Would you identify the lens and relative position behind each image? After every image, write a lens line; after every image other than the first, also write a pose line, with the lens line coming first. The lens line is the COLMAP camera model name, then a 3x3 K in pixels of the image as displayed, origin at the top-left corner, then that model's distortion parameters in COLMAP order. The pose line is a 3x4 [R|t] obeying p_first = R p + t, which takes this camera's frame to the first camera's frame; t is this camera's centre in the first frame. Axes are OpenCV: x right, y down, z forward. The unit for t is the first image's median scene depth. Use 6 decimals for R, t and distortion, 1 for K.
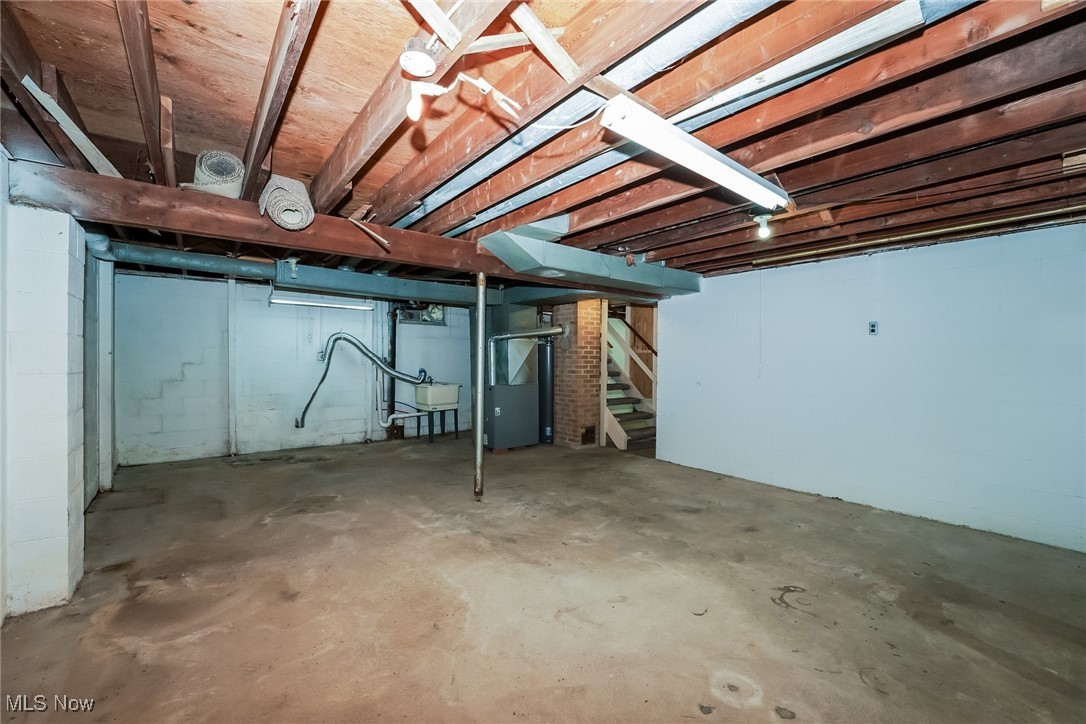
lens RADIAL K [[447.4, 0, 551.3], [0, 447.4, 363.4], [0, 0, 1]] dist [-0.020668, 0.001879]
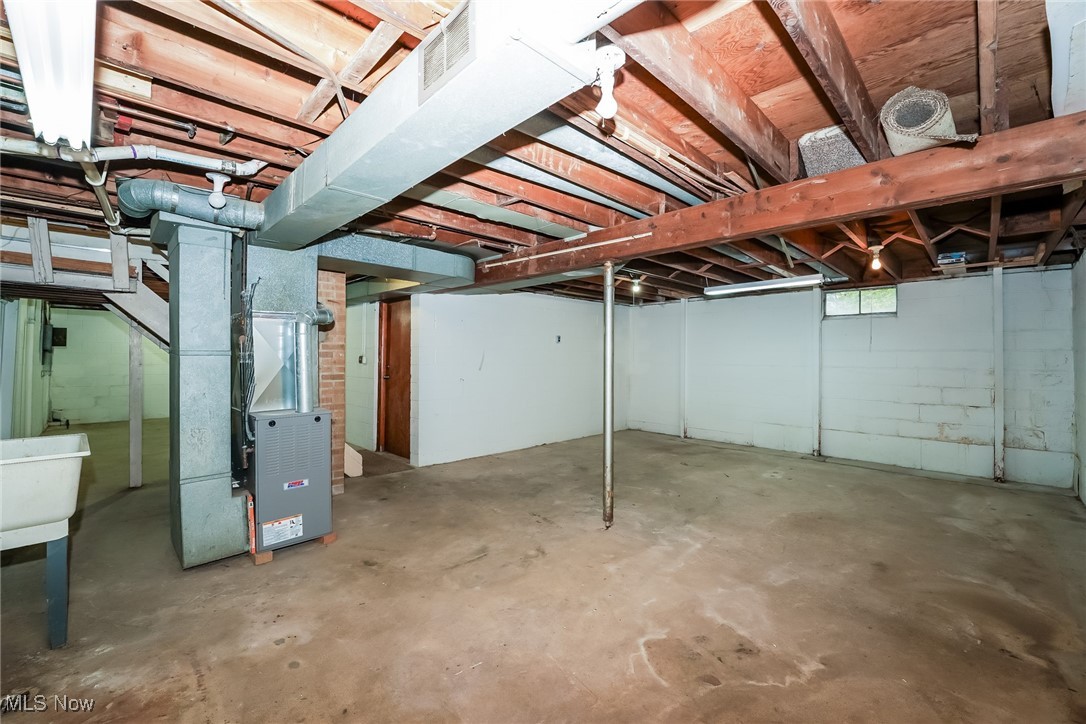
lens RADIAL K [[447.4, 0, 550.4], [0, 447.4, 356.5], [0, 0, 1]] dist [-0.020668, 0.001879]
pose [[-0.114751, -0.003672, 0.993388, -1.189274], [0.001879, 0.999991, 0.003913, -0.023514], [-0.993393, 0.002316, -0.114743, 1.444337]]
